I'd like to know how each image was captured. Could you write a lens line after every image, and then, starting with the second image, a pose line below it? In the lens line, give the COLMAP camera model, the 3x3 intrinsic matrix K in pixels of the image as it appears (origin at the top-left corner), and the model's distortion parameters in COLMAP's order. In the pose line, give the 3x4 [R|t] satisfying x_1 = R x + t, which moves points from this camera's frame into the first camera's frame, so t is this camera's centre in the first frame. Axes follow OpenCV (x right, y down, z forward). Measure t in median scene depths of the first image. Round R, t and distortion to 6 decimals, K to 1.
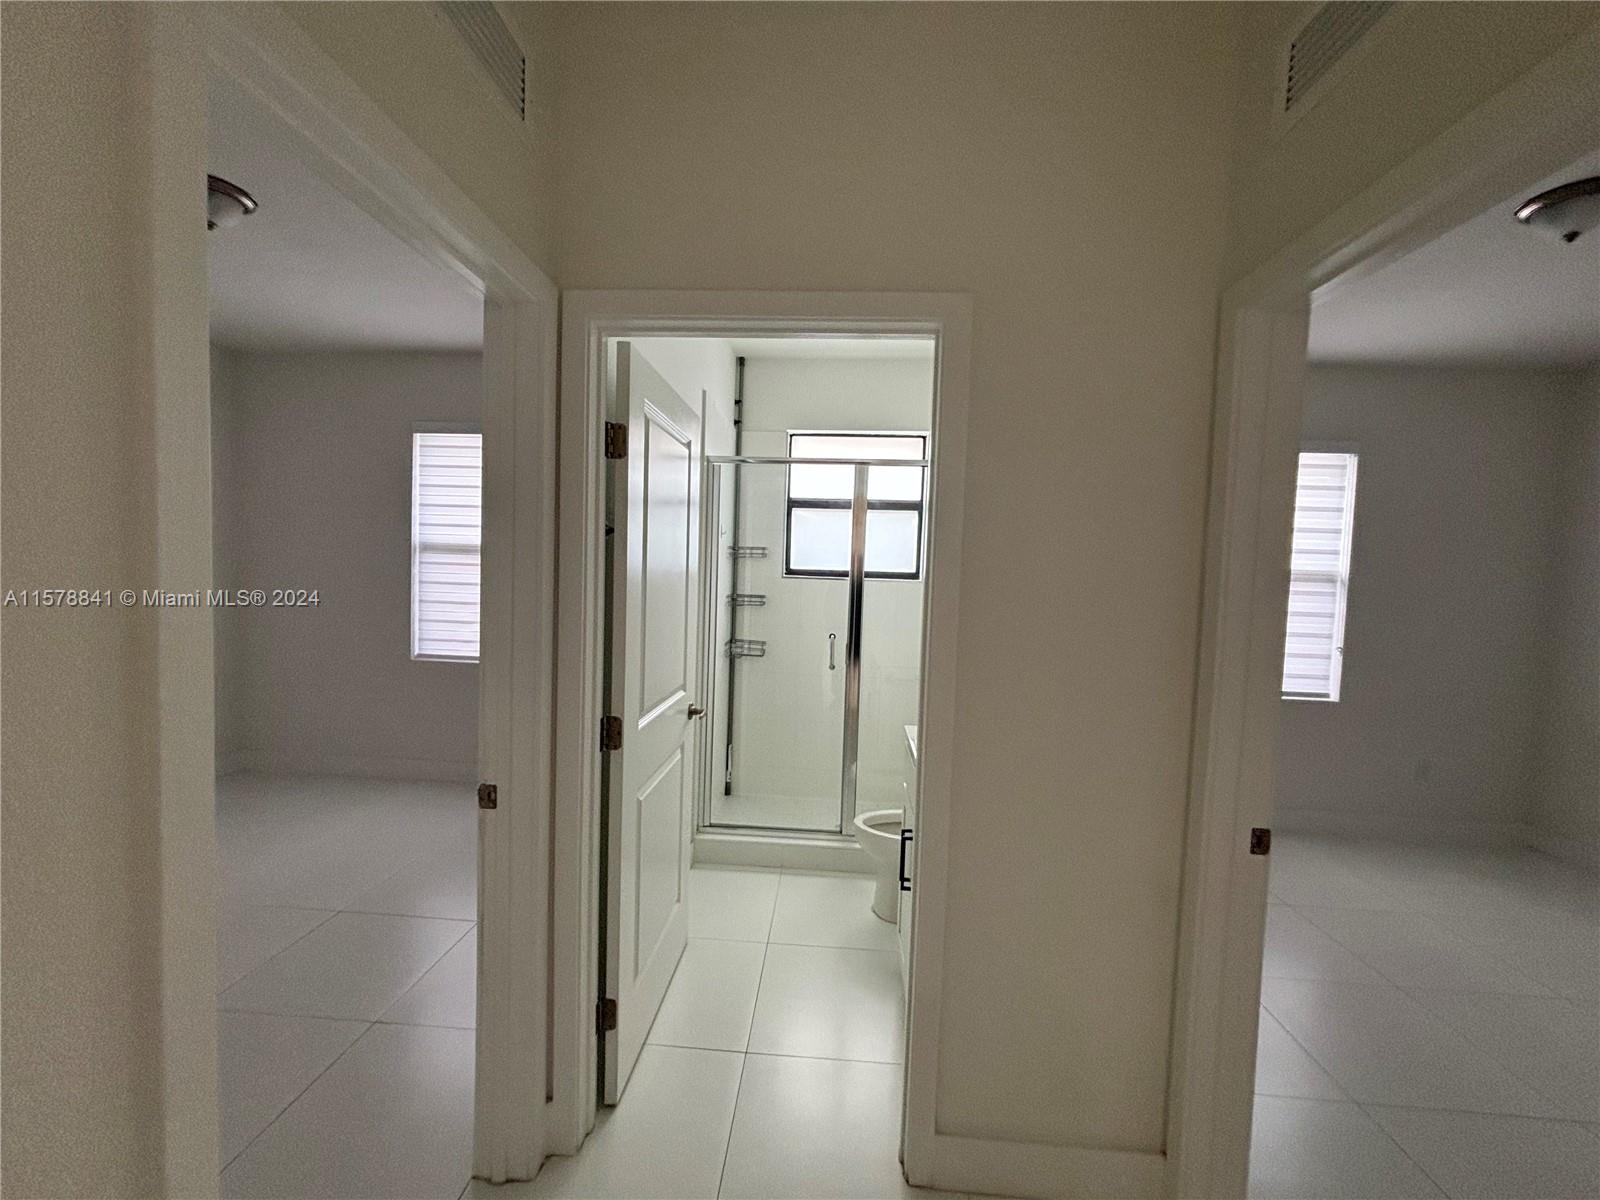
lens RADIAL K [[642.1, 0, 796.7], [0, 642.1, 606.8], [0, 0, 1]] dist [-0.011602, 0.000698]
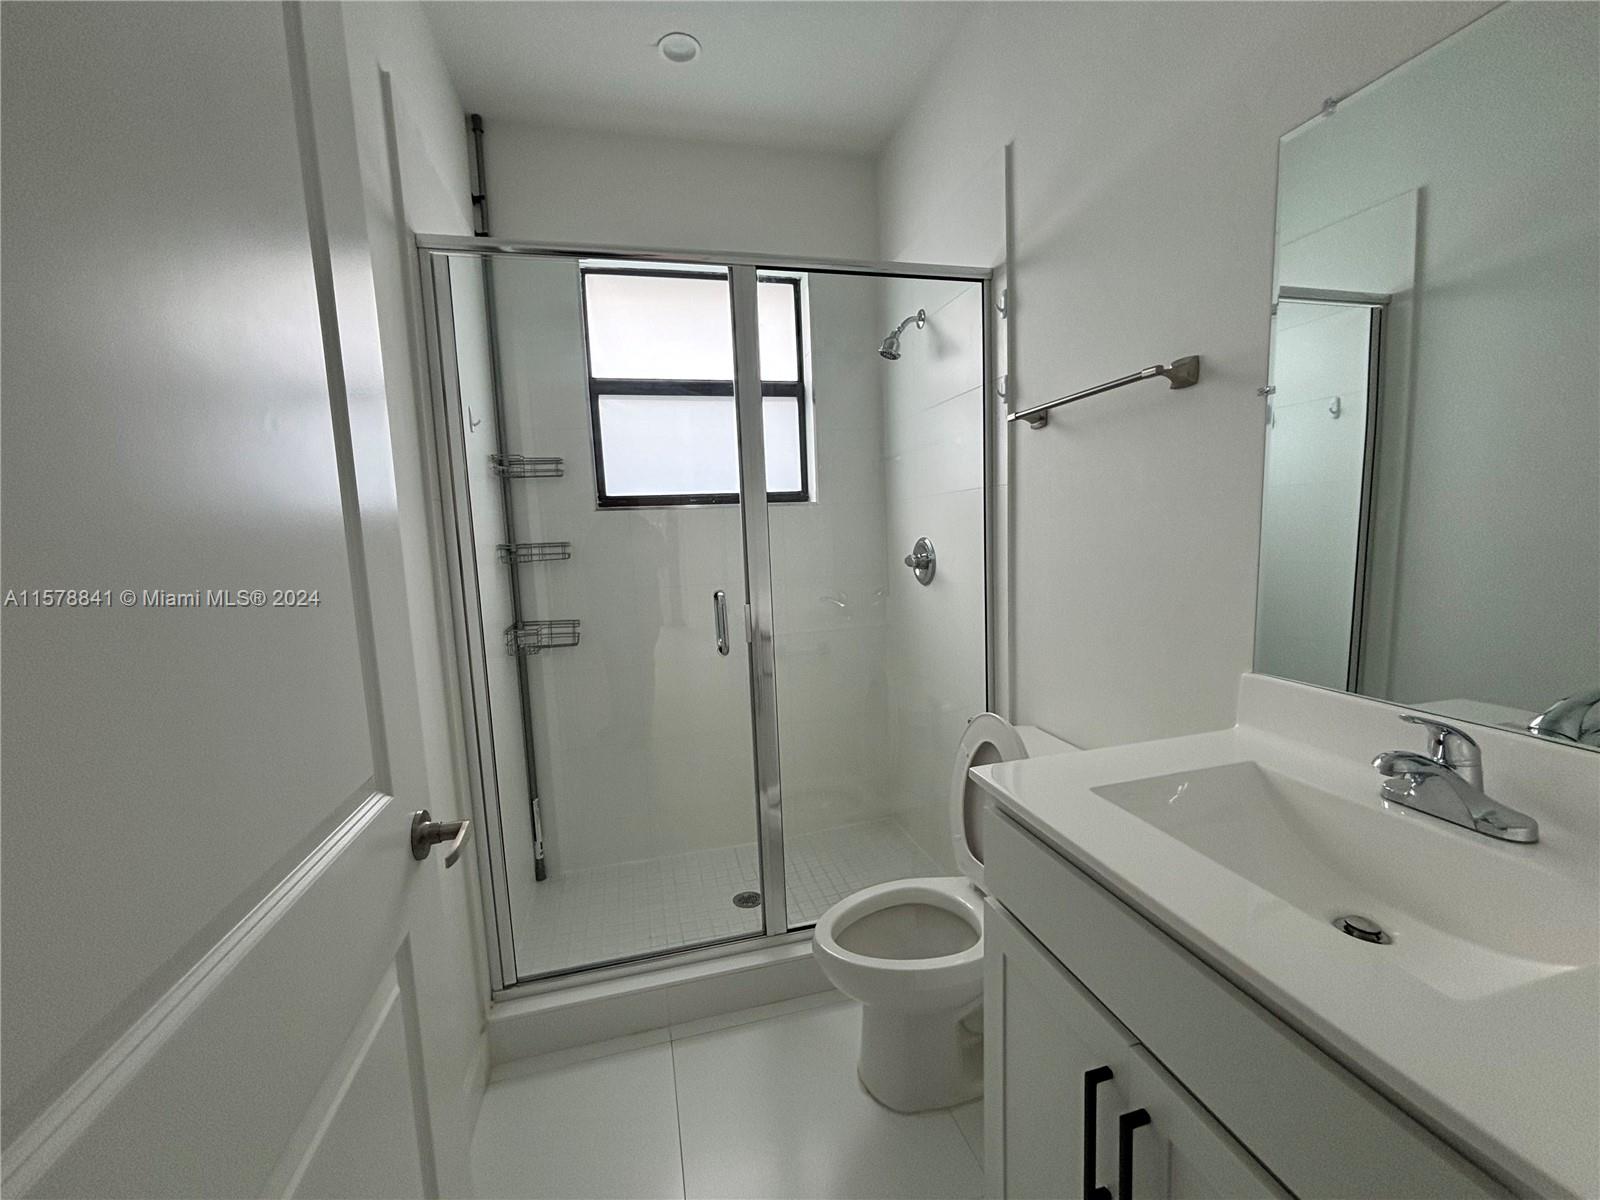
lens RADIAL K [[642.1, 0, 795.6], [0, 642.1, 606.0], [0, 0, 1]] dist [-0.011602, 0.000698]
pose [[0.945175, -0.109756, 0.307569, -0.040009], [0.092689, 0.993259, 0.069606, 0.019158], [-0.313135, -0.037282, 0.948977, 0.379976]]
